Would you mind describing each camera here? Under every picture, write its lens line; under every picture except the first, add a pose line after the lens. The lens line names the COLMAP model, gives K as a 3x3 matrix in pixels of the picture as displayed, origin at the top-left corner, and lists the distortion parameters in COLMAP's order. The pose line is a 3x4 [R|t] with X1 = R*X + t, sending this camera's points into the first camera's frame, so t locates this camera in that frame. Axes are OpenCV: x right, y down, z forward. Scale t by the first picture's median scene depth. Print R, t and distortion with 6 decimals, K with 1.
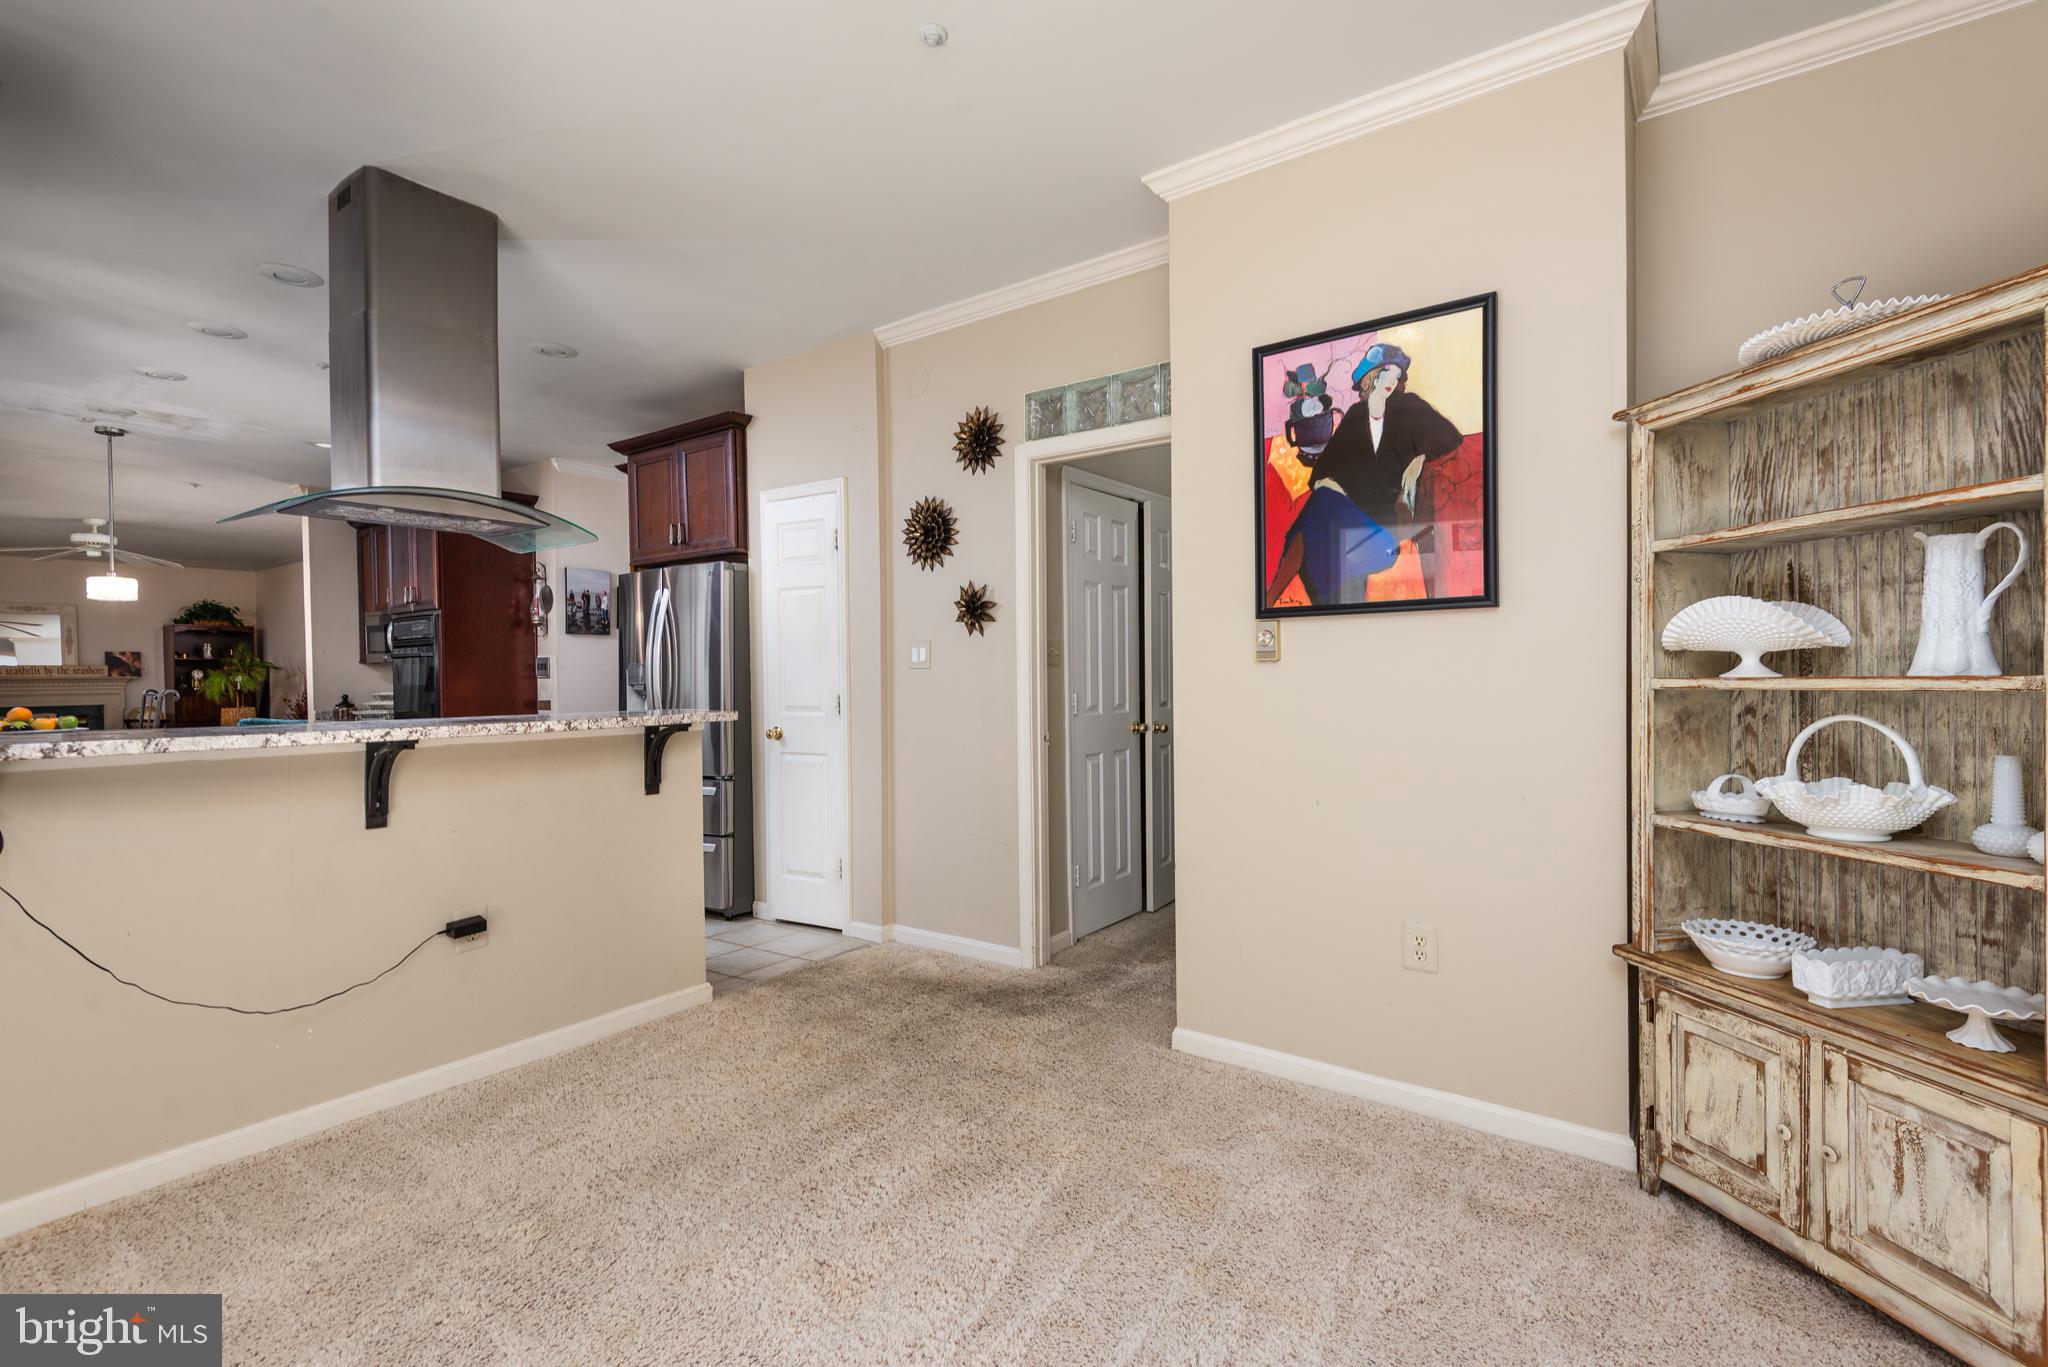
lens RADIAL K [[927.1, 0, 1012.1], [0, 927.1, 679.7], [0, 0, 1]] dist [0.020528, -0.007998]
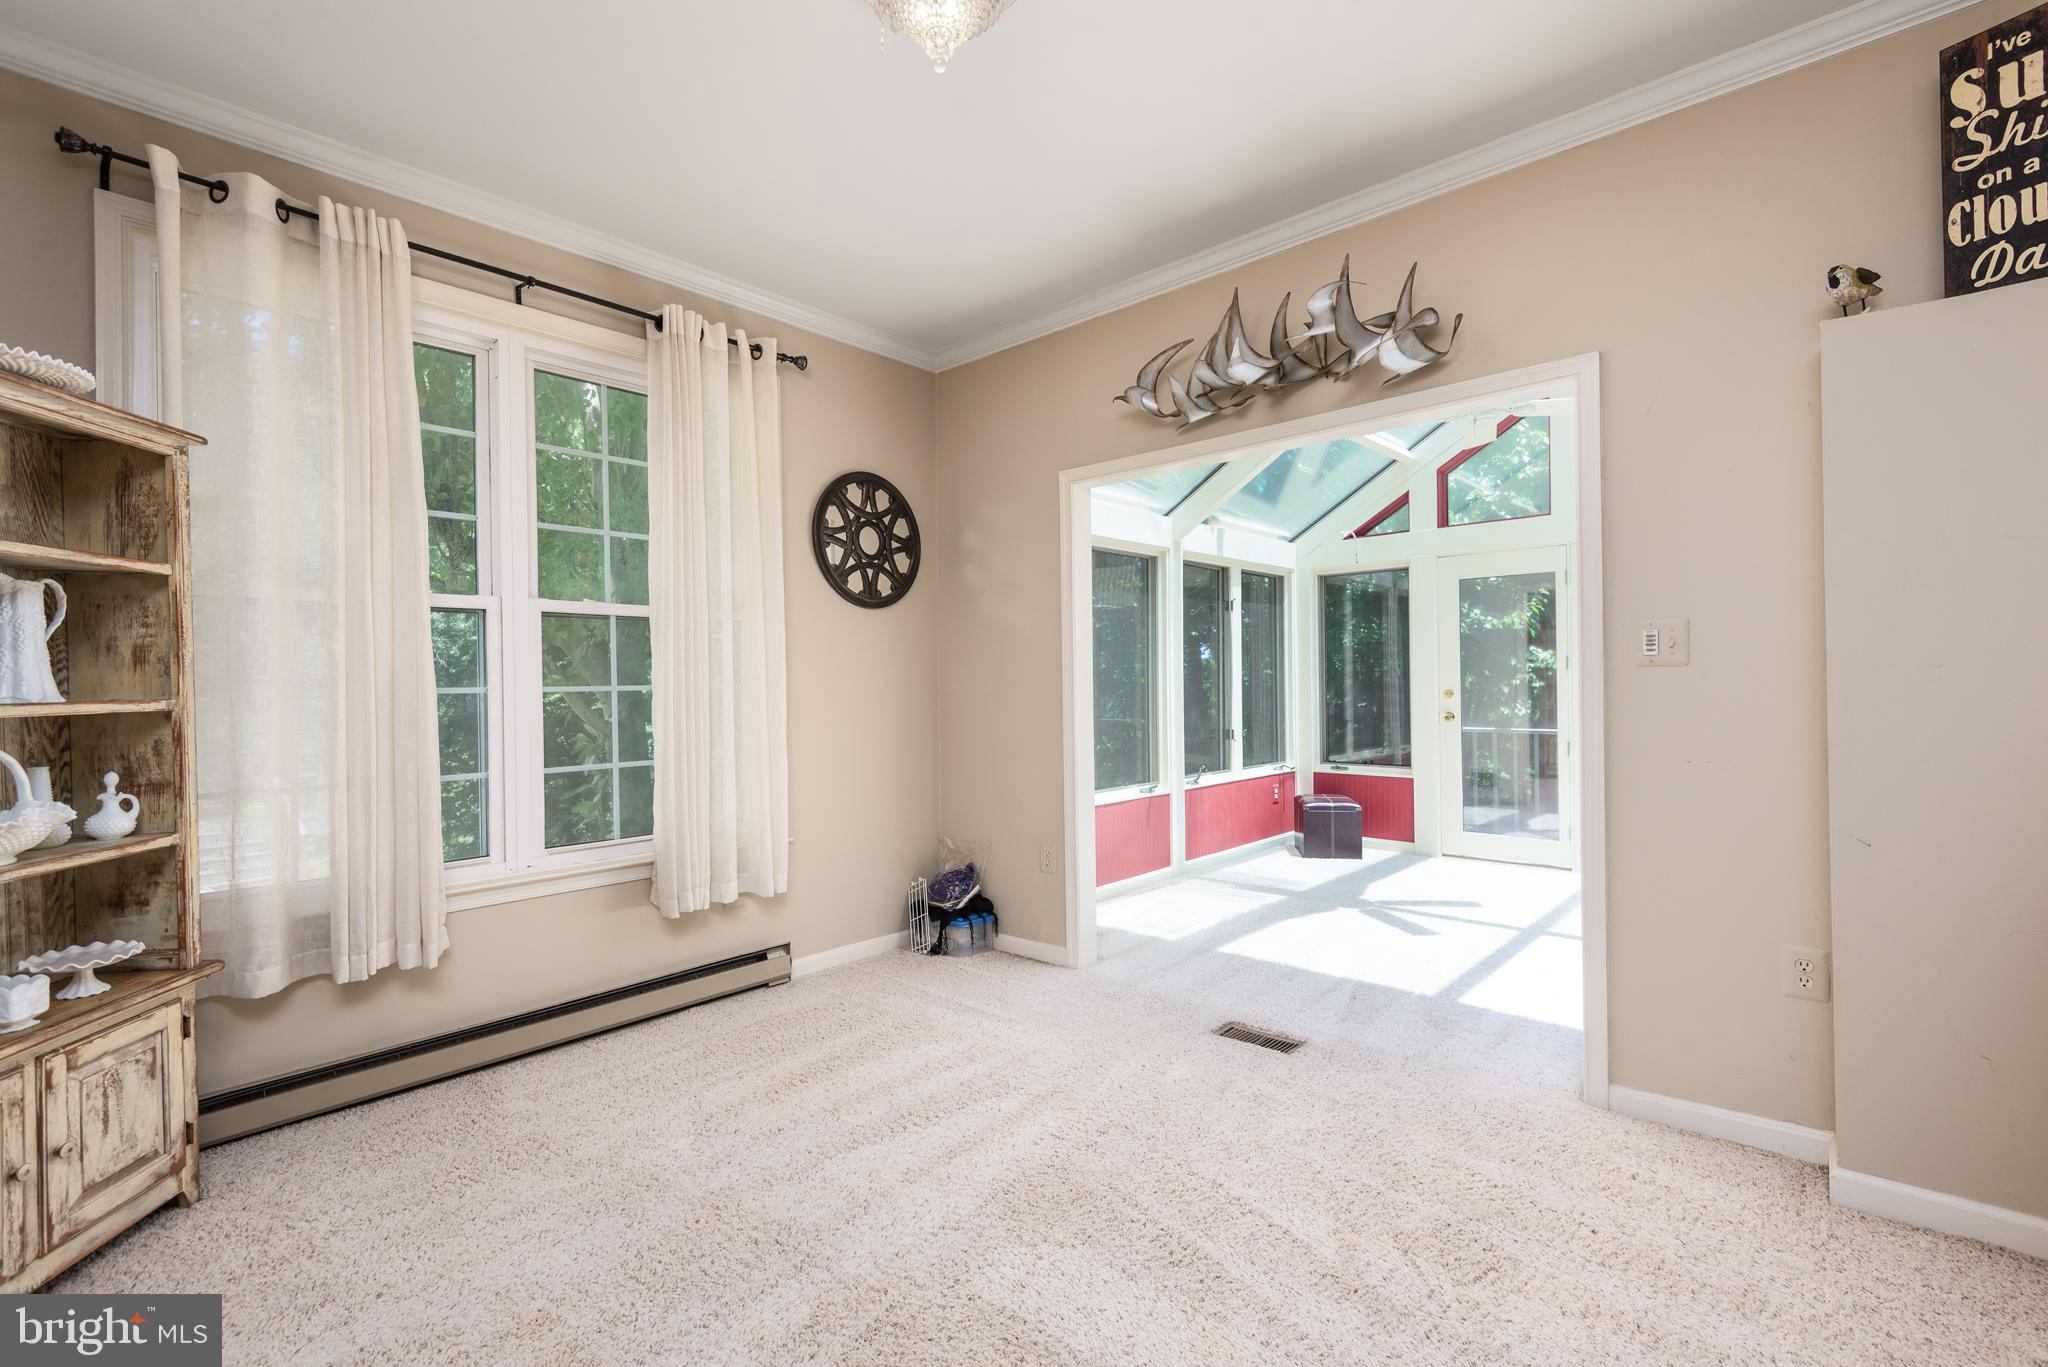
lens RADIAL K [[927.1, 0, 1040.8], [0, 927.1, 680.7], [0, 0, 1]] dist [0.020528, -0.007998]
pose [[-0.995484, 0.026055, 0.091288, -0.070736], [0.026109, 0.999659, -0.000595, 0.000491], [-0.091272, 0.001791, -0.995824, 0.405686]]
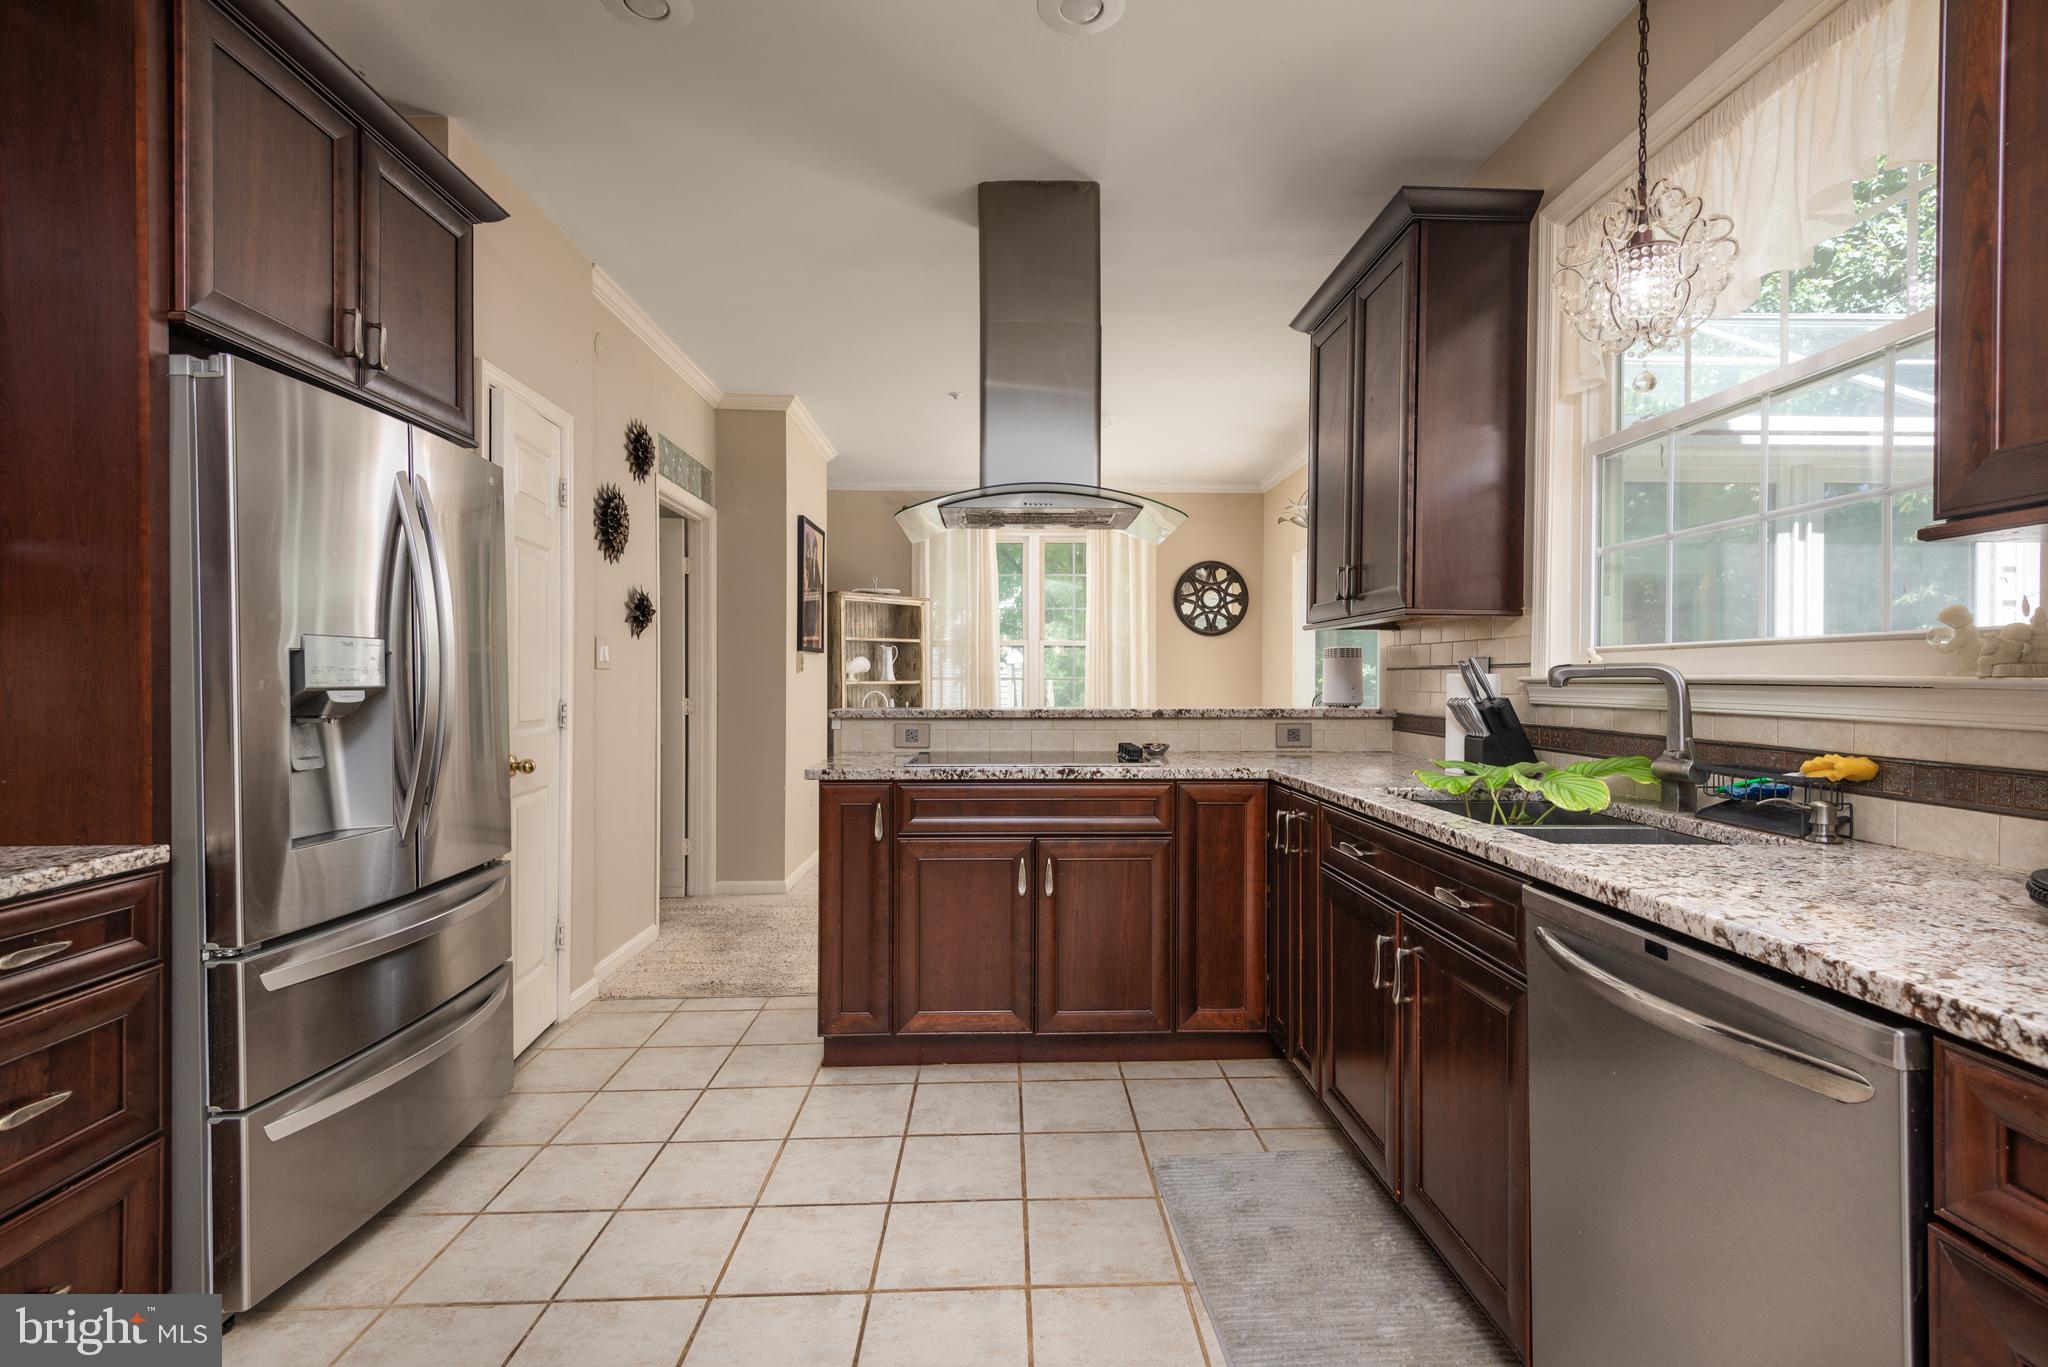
lens RADIAL K [[927.1, 0, 1020.2], [0, 927.1, 680.7], [0, 0, 1]] dist [0.020528, -0.007998]
pose [[-0.611242, 0.006935, 0.791413, -0.521237], [0.008088, 0.999964, -0.002516, 0.002396], [-0.791402, 0.004863, -0.611276, 0.605846]]
